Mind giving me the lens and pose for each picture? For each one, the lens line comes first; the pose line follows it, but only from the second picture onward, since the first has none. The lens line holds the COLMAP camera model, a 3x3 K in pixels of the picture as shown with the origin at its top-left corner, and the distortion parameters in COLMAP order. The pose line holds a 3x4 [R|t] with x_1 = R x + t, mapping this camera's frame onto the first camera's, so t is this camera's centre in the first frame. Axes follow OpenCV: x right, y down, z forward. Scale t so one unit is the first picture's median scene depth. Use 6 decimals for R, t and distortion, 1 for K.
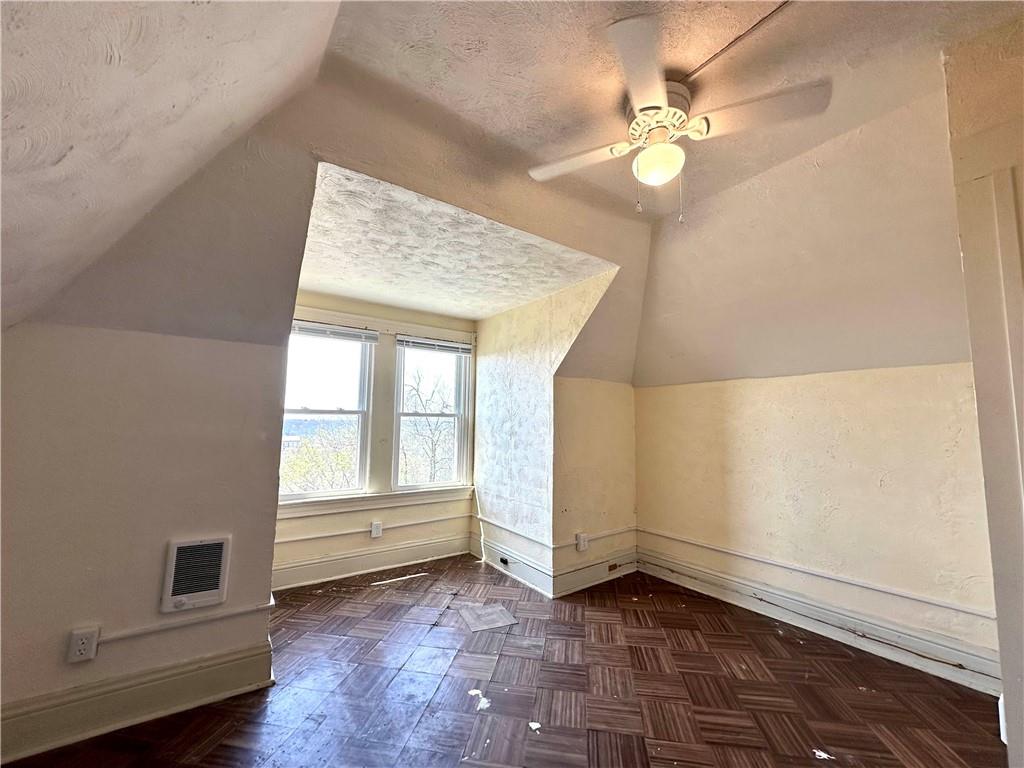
lens RADIAL K [[421.6, 0, 515.2], [0, 421.6, 380.2], [0, 0, 1]] dist [0.002098, 0.000012]
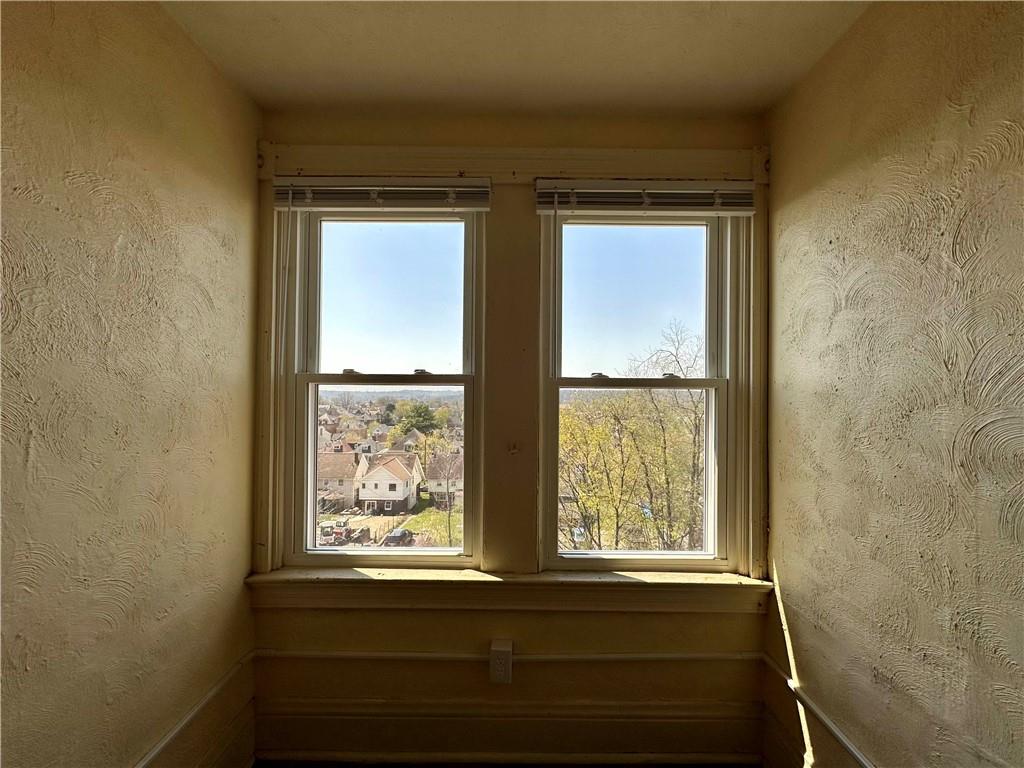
lens RADIAL K [[421.6, 0, 502.1], [0, 421.6, 385.2], [0, 0, 1]] dist [0.002098, 0.000012]
pose [[0.816900, -0.007526, -0.576730, -0.079562], [0.060804, 0.995467, 0.073135, 0.050254], [0.573565, -0.094812, 0.813655, 0.626369]]
